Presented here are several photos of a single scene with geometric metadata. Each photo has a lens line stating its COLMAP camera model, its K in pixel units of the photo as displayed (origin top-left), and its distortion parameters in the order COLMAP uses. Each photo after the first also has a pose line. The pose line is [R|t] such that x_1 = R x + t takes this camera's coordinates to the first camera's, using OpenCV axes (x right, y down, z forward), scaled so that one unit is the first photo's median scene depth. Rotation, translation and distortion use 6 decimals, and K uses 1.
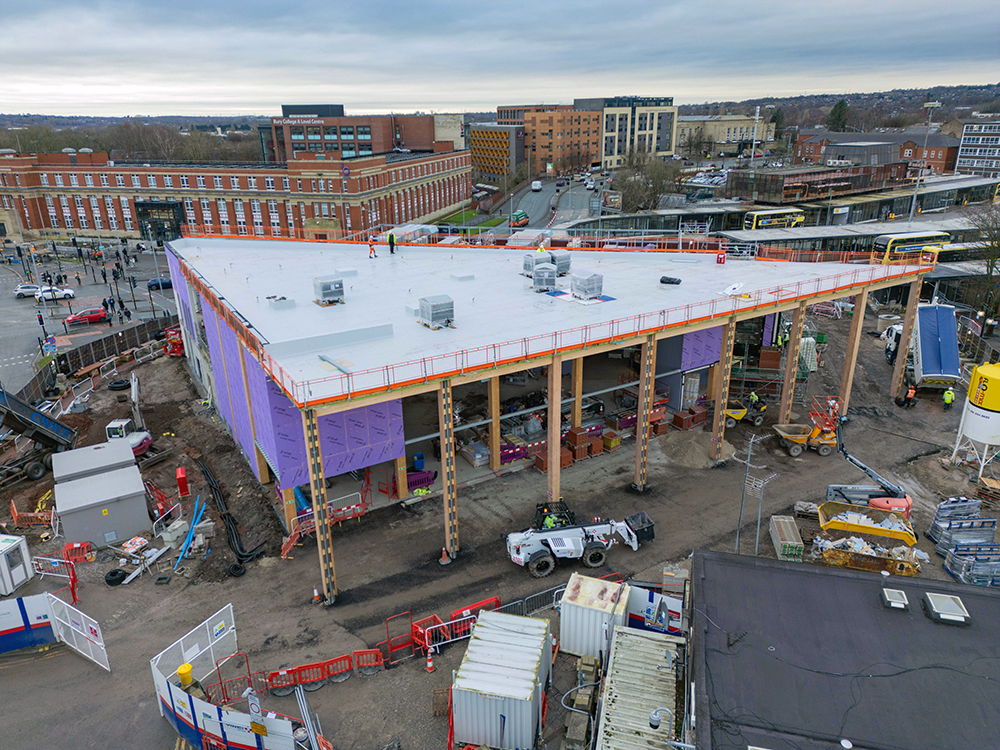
lens RADIAL K [[694.1, 0, 500.0], [0, 694.1, 375.0], [0, 0, 1]] dist [0.076049, -0.062793]
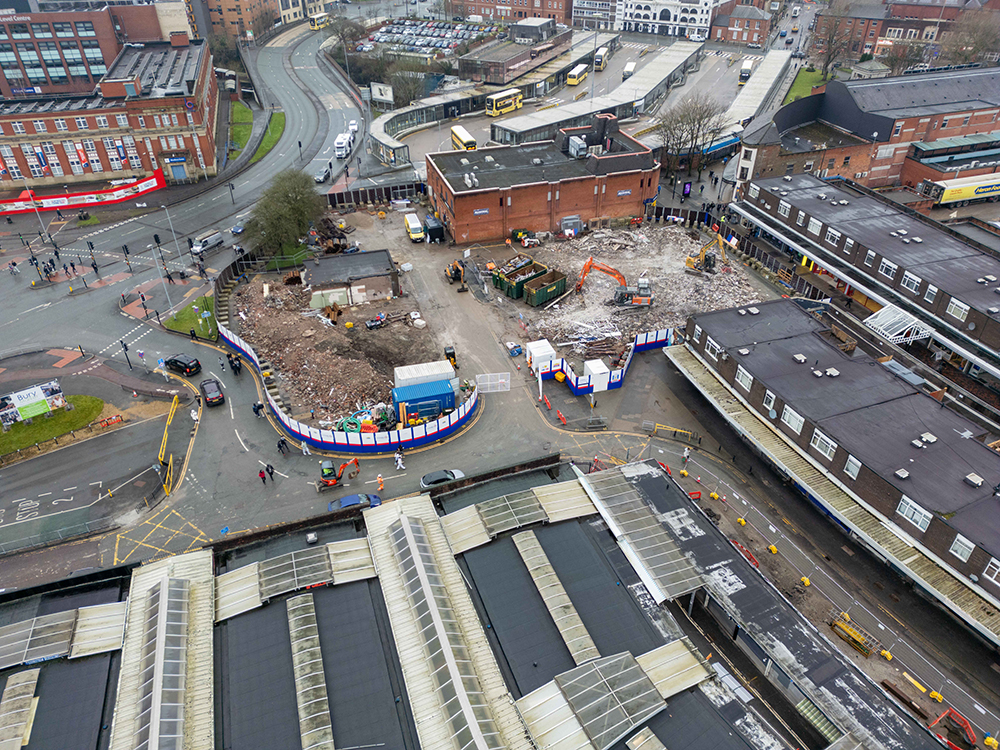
lens RADIAL K [[694.1, 0, 500.0], [0, 694.1, 375.0], [0, 0, 1]] dist [0.076049, -0.062793]
pose [[0.853524, -0.291730, 0.431728, -0.208605], [0.176340, 0.941405, 0.287508, -0.061521], [-0.490306, -0.169264, 0.854956, -0.147275]]
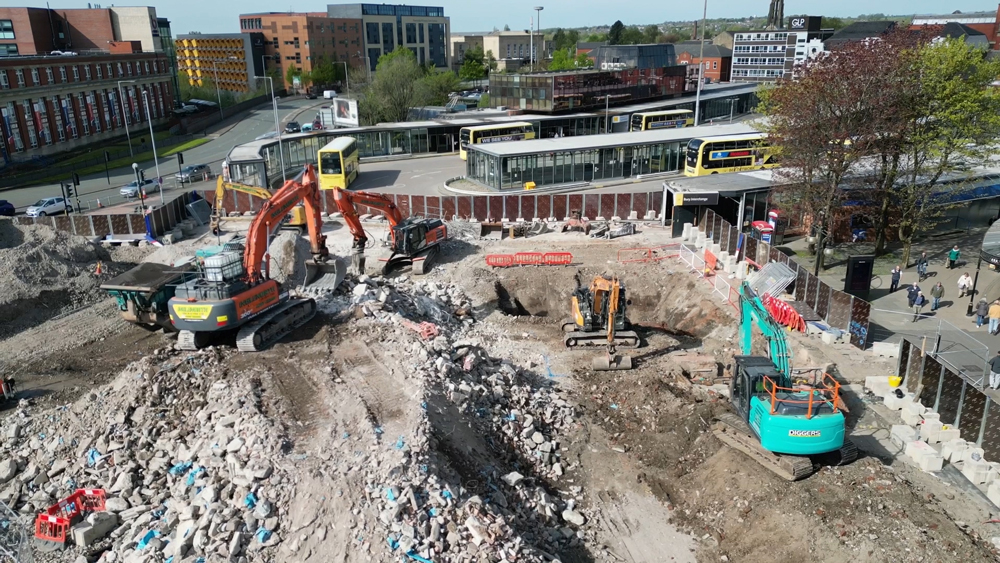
lens RADIAL K [[727.5, 0, 500.0], [0, 727.5, 281.5], [0, 0, 1]] dist [0.093211, -0.093239]
pose [[0.964491, -0.079523, 0.251861, 0.064966], [0.090277, 0.995421, -0.031417, -0.015642], [-0.248209, 0.053039, 0.967253, 0.119883]]
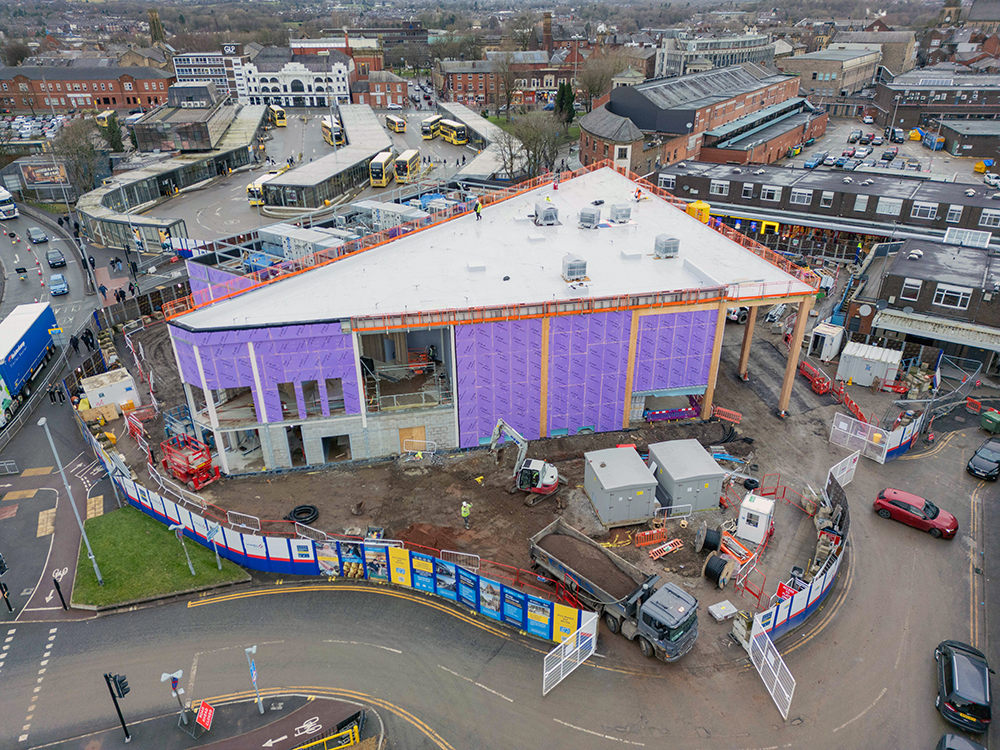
lens RADIAL K [[694.1, 0, 500.0], [0, 694.1, 375.0], [0, 0, 1]] dist [0.076049, -0.062793]
pose [[0.348102, -0.420558, 0.837828, -0.273634], [0.332170, 0.891074, 0.309274, -0.073896], [-0.876635, 0.170643, 0.449881, 0.123362]]
